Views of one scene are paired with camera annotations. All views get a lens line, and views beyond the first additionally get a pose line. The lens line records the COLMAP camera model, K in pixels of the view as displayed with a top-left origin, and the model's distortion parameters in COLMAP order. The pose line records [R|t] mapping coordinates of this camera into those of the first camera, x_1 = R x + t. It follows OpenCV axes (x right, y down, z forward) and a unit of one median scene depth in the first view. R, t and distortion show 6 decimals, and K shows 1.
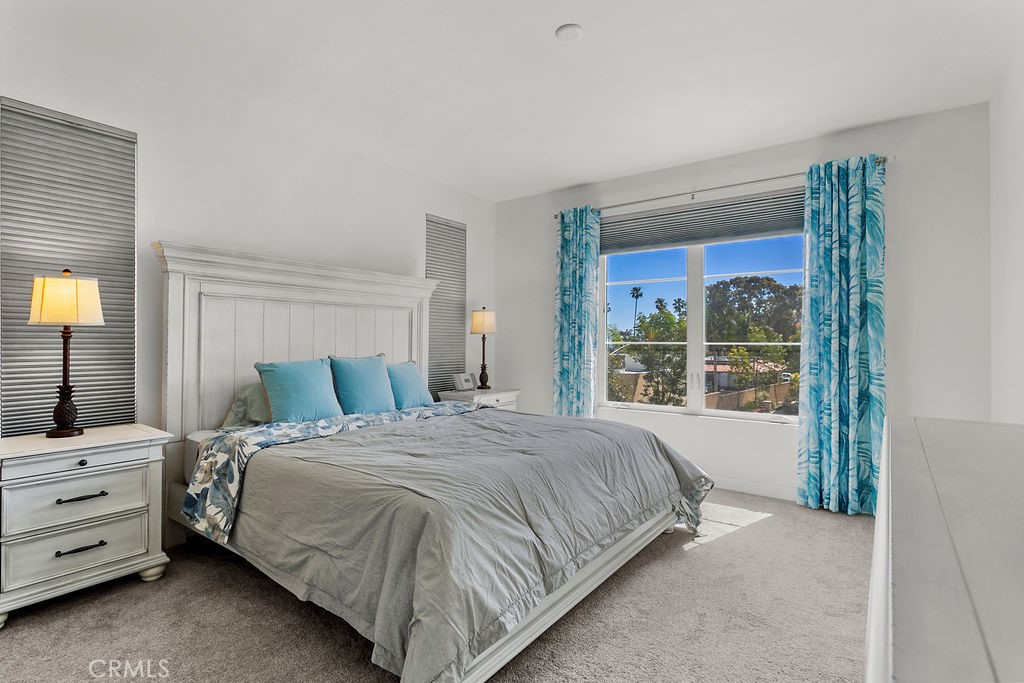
lens RADIAL K [[514.4, 0, 509.0], [0, 514.4, 340.3], [0, 0, 1]] dist [-0.003727, 0.001928]
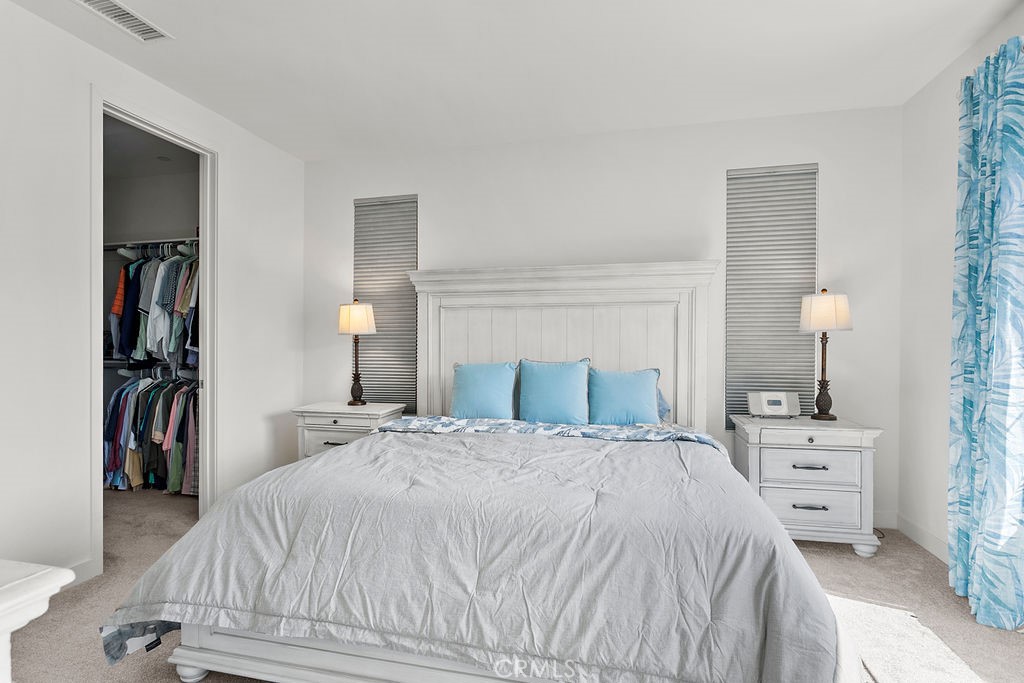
lens RADIAL K [[538.0, 0, 513.0], [0, 538.0, 349.4], [0, 0, 1]] dist [-0.007588, -0.000690]
pose [[0.372078, 0.004237, -0.928192, 0.593005], [0.004449, 0.999970, 0.006348, 0.004923], [0.928191, -0.006491, 0.372048, 0.582968]]
